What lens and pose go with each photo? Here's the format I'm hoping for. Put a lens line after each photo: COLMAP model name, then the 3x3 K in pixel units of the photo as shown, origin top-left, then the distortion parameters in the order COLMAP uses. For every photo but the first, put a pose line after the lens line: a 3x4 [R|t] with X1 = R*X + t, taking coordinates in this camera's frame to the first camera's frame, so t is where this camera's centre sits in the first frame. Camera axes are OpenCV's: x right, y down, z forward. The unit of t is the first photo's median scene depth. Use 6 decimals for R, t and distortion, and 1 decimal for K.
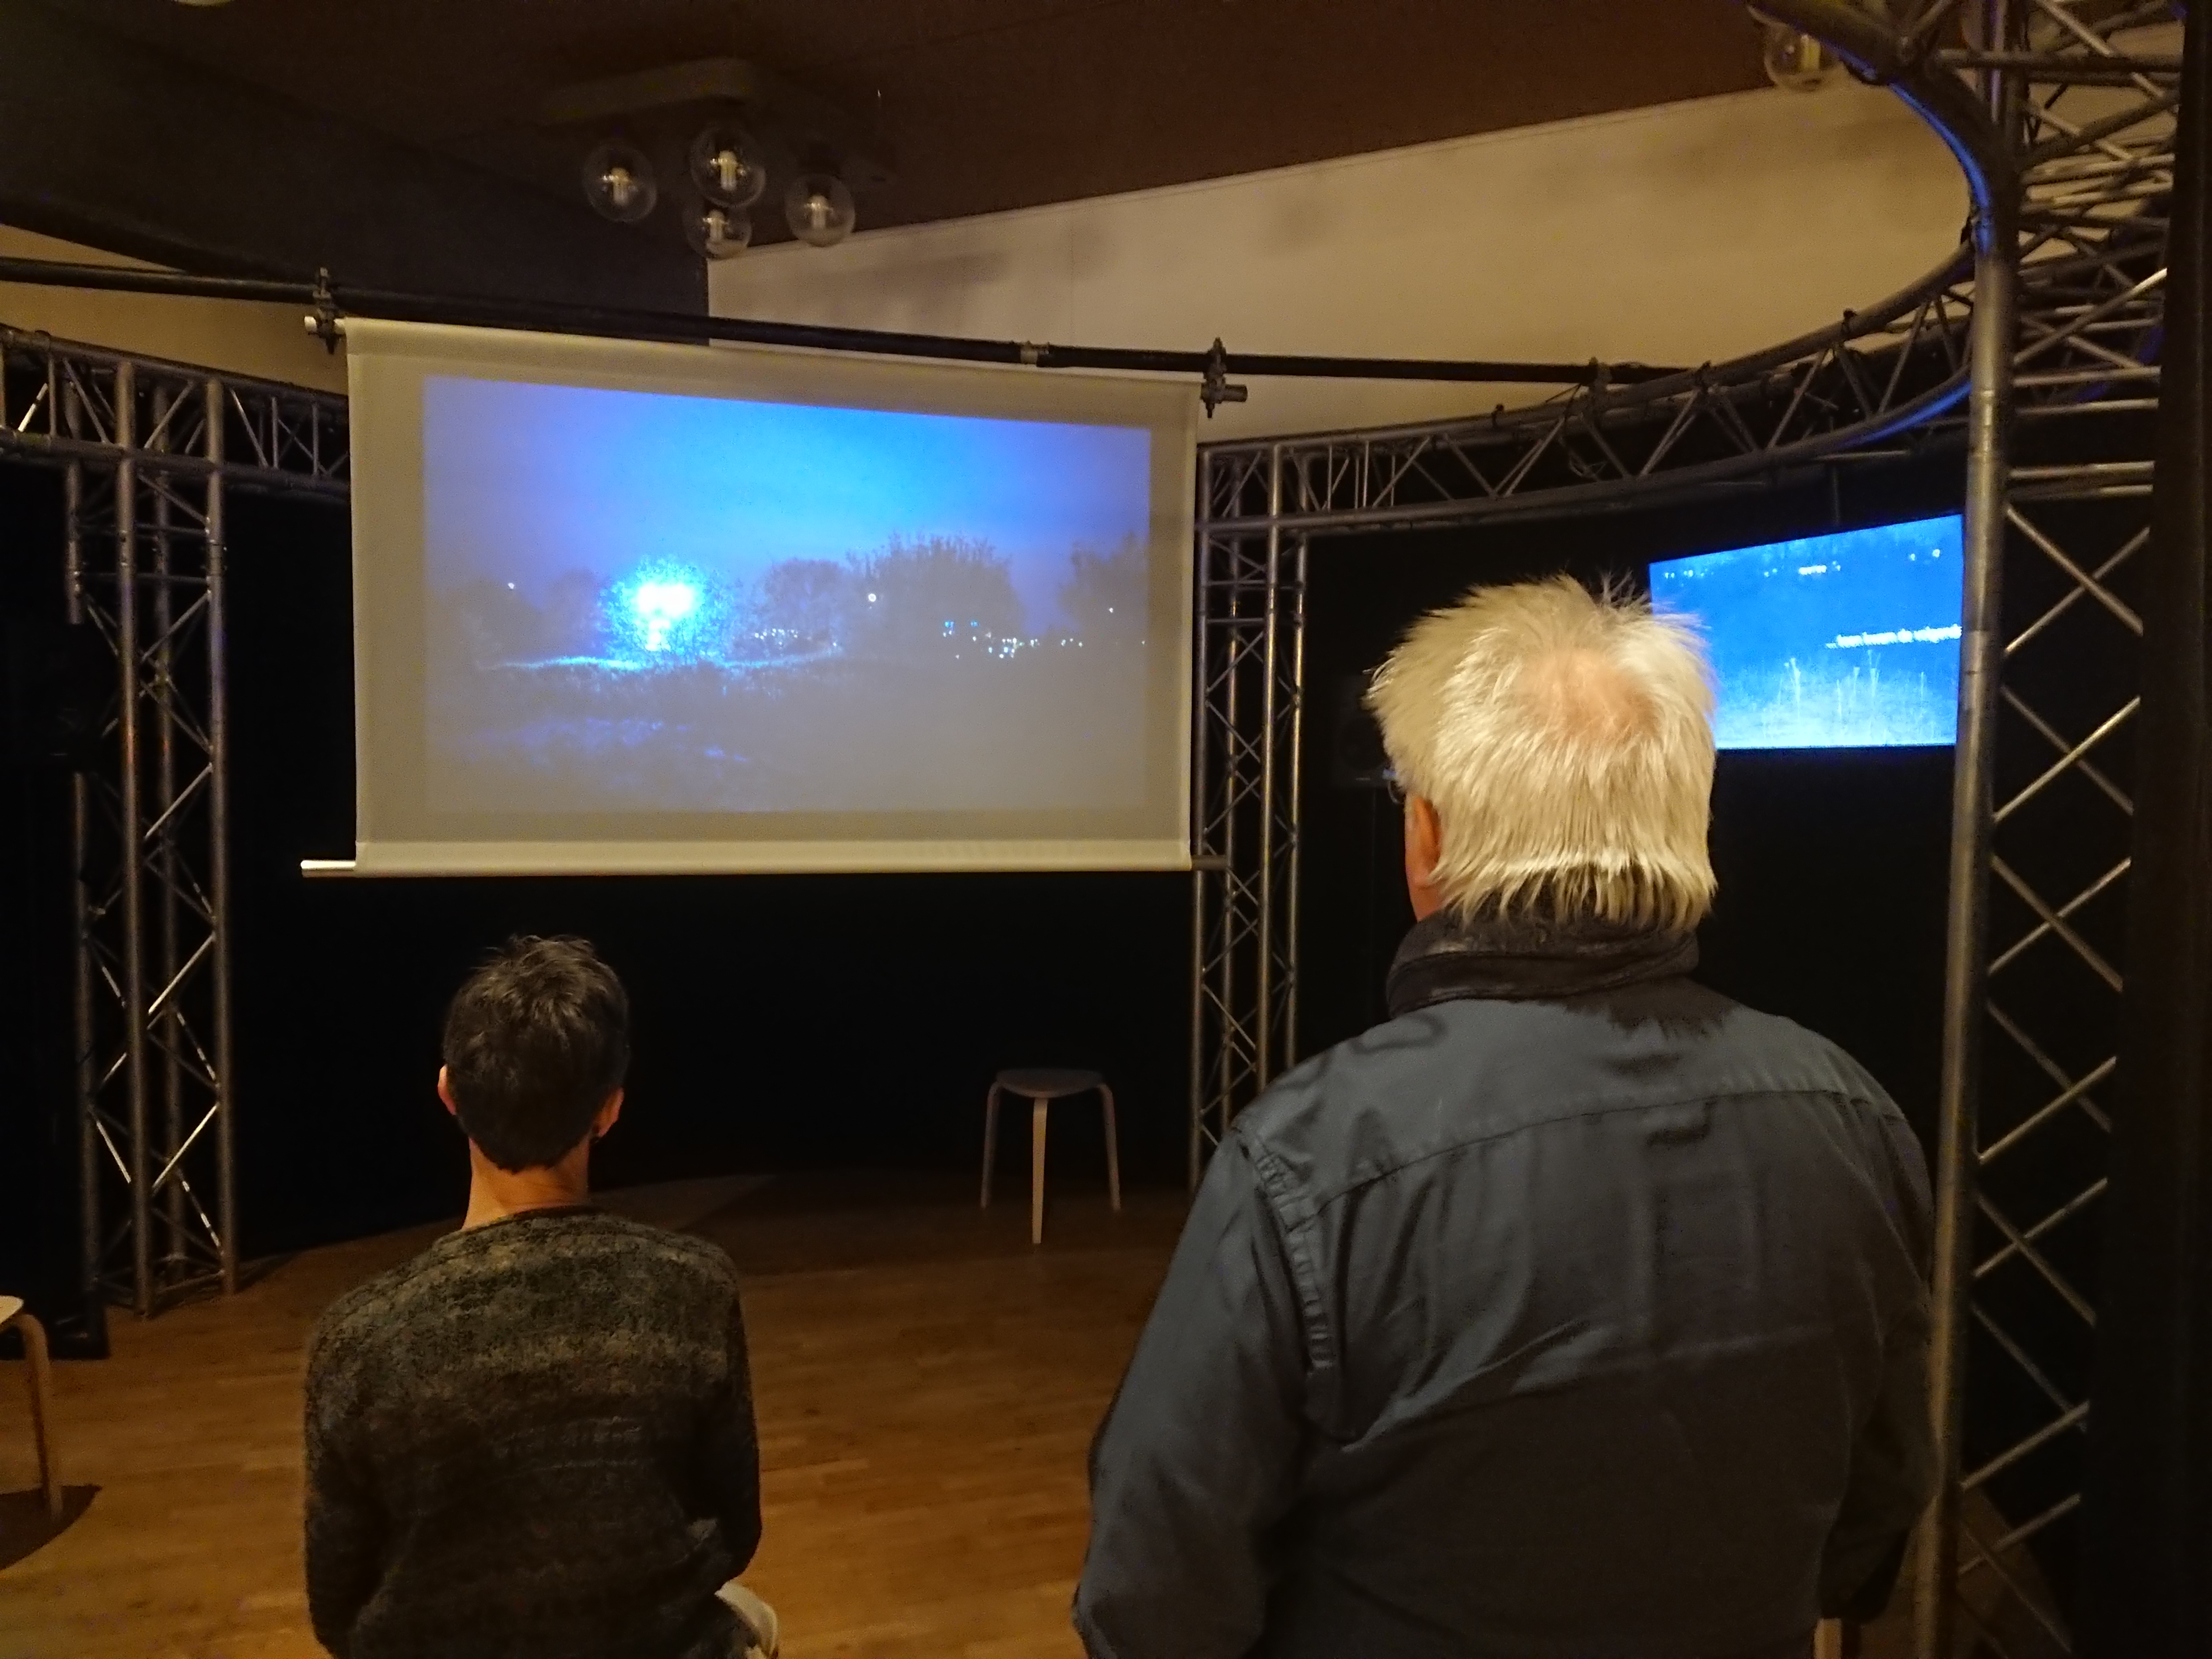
lens RADIAL K [[1761.2, 0, 1111.4], [0, 1761.2, 861.5], [0, 0, 1]] dist [0.259177, -0.412226]
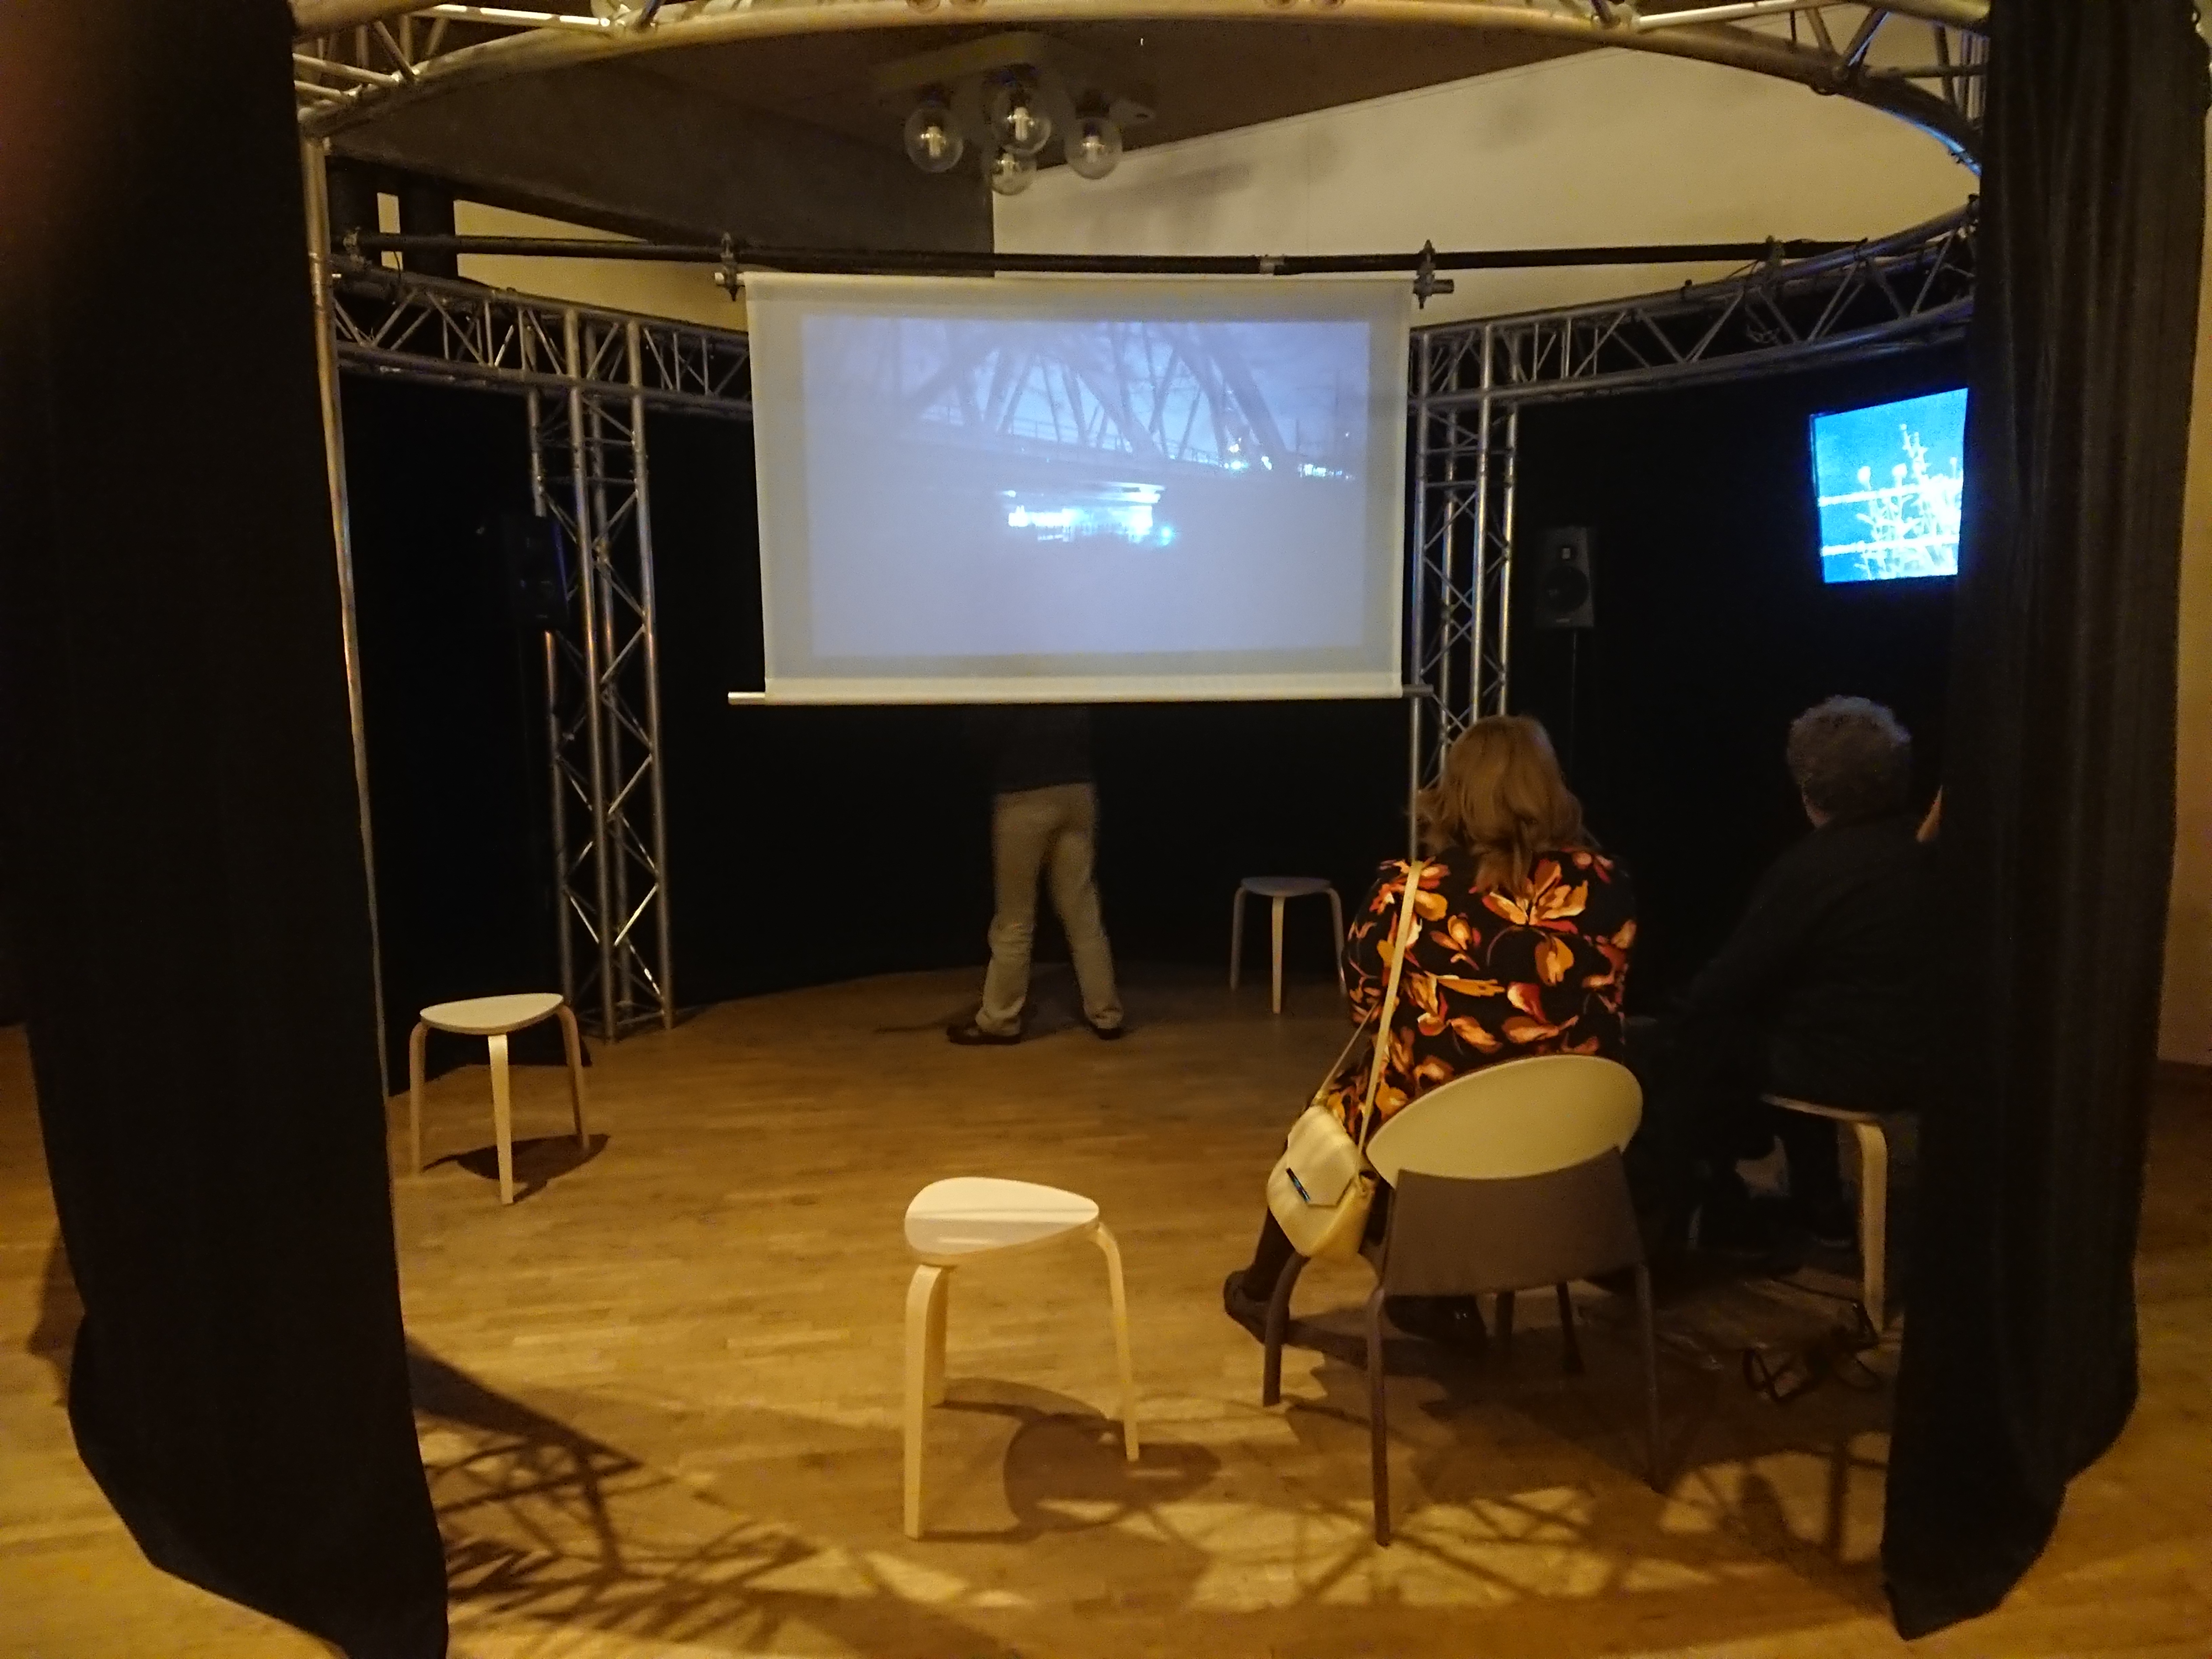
lens RADIAL K [[1761.2, 0, 1111.4], [0, 1761.2, 861.5], [0, 0, 1]] dist [0.259177, -0.412226]
pose [[0.990268, -0.003660, -0.139128, 0.016110], [0.012612, 0.997901, 0.063514, 0.035411], [0.138603, -0.064651, 0.988236, -0.217237]]
